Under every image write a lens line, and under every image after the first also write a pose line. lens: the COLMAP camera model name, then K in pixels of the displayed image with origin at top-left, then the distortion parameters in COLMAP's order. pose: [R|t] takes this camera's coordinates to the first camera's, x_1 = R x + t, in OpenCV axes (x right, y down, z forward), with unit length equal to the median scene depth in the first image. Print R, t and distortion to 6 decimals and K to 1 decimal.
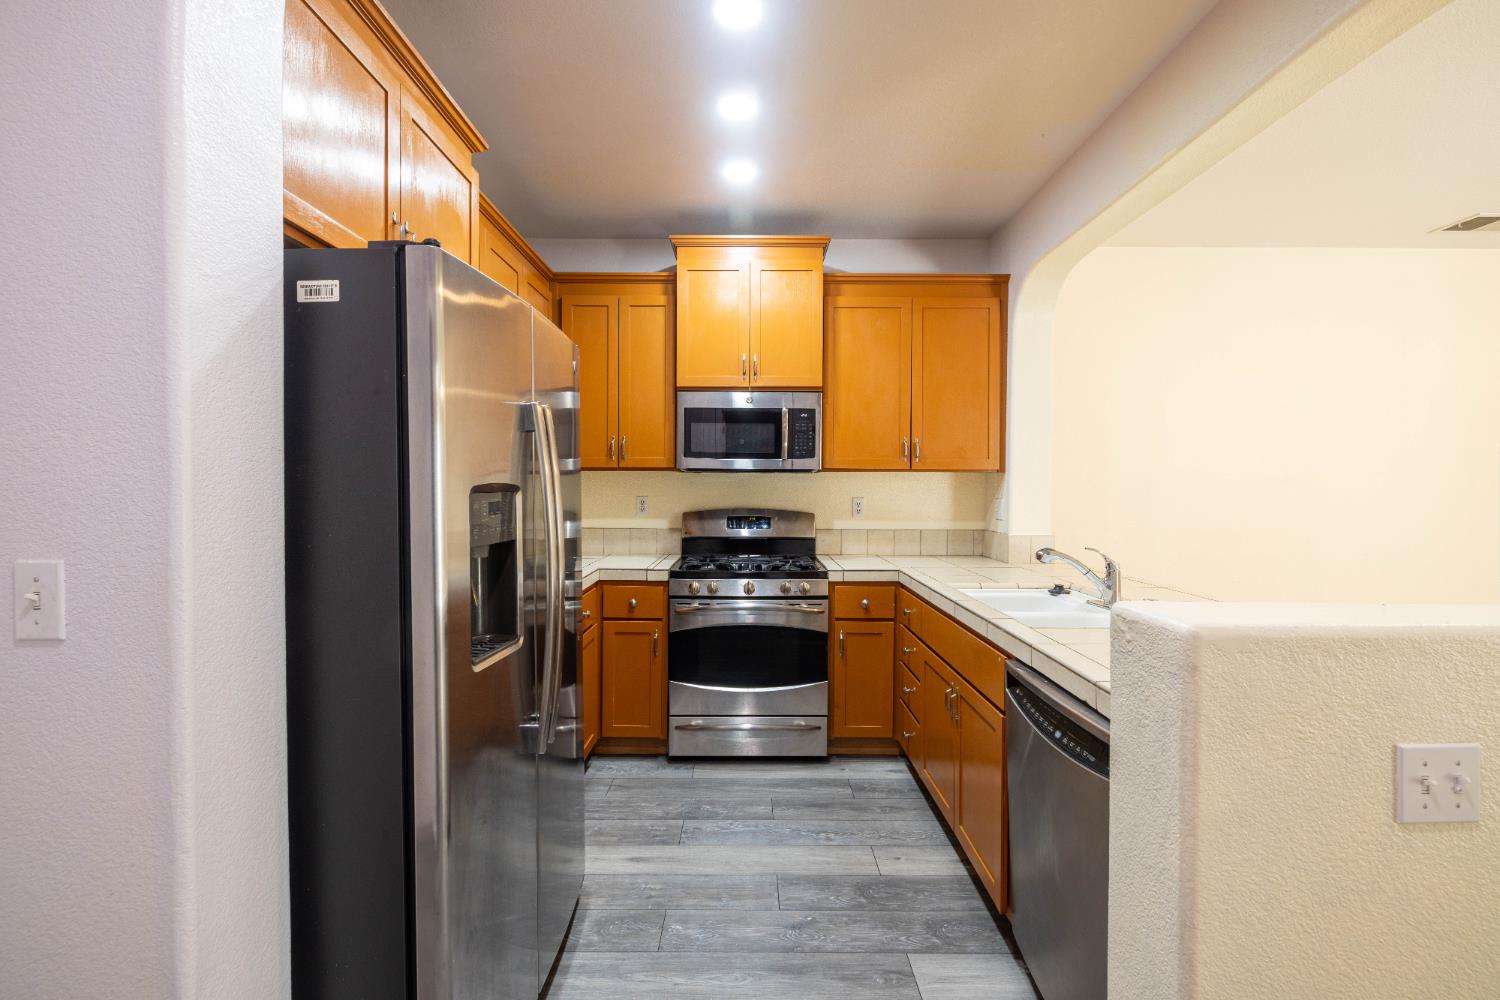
lens RADIAL K [[644.6, 0, 750.0], [0, 644.6, 496.2], [0, 0, 1]] dist [-0.000164, 0.000034]
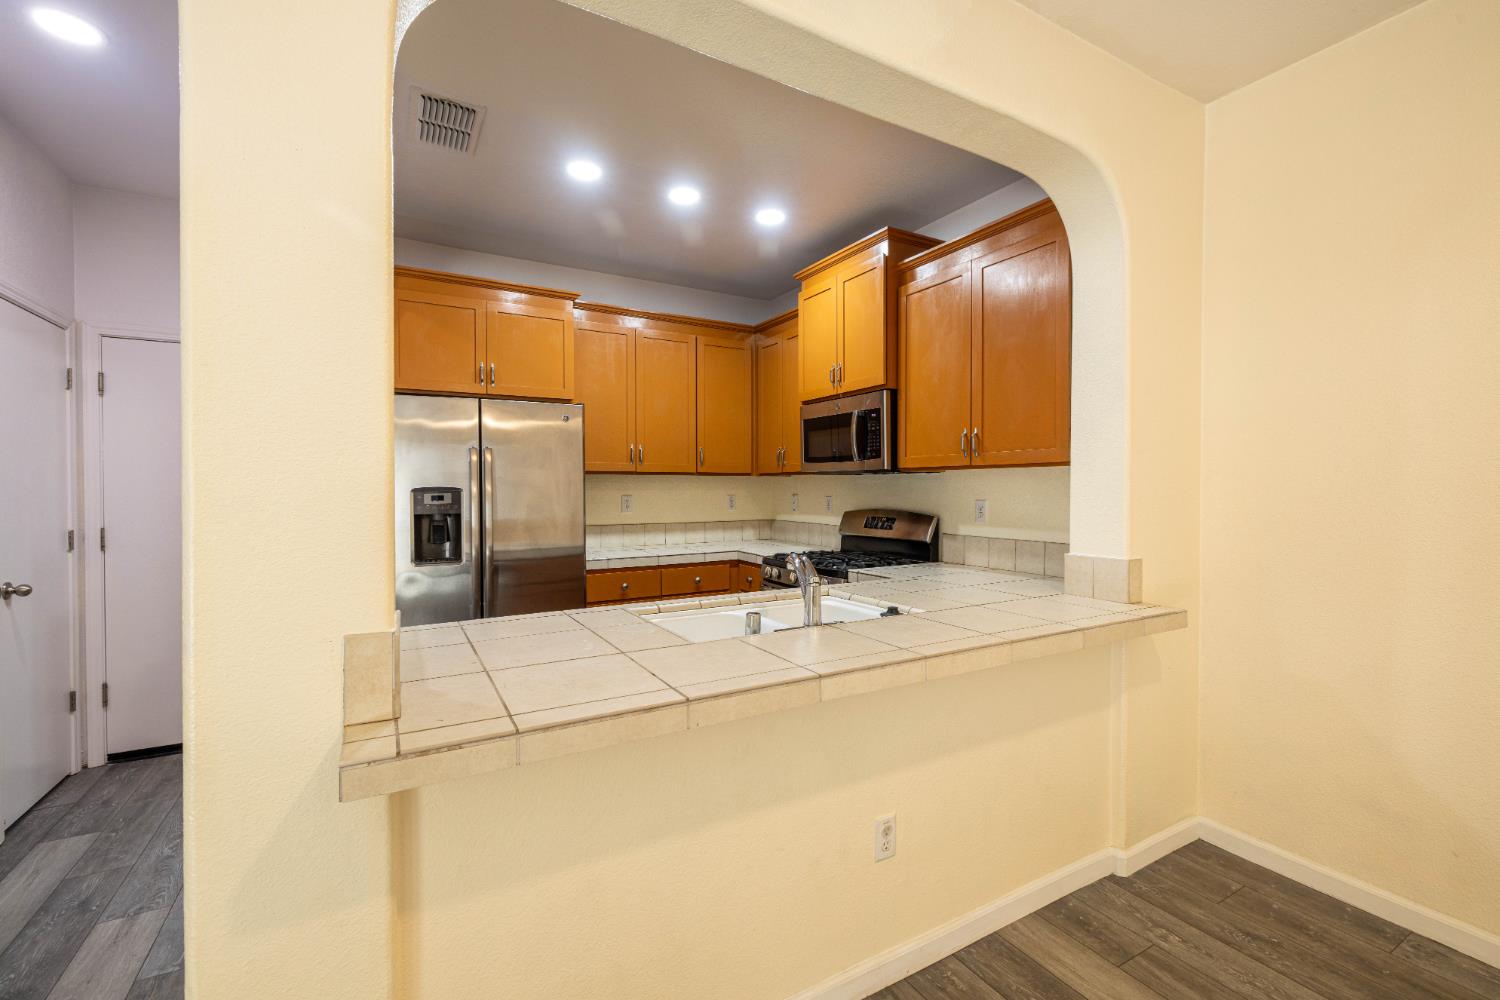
lens RADIAL K [[644.6, 0, 750.0], [0, 644.6, 496.2], [0, 0, 1]] dist [-0.000164, 0.000034]
pose [[0.498632, 0.008482, -0.866773, 0.847701], [-0.010325, 0.999939, 0.003845, -0.003265], [0.866753, 0.007033, 0.498689, 0.335692]]
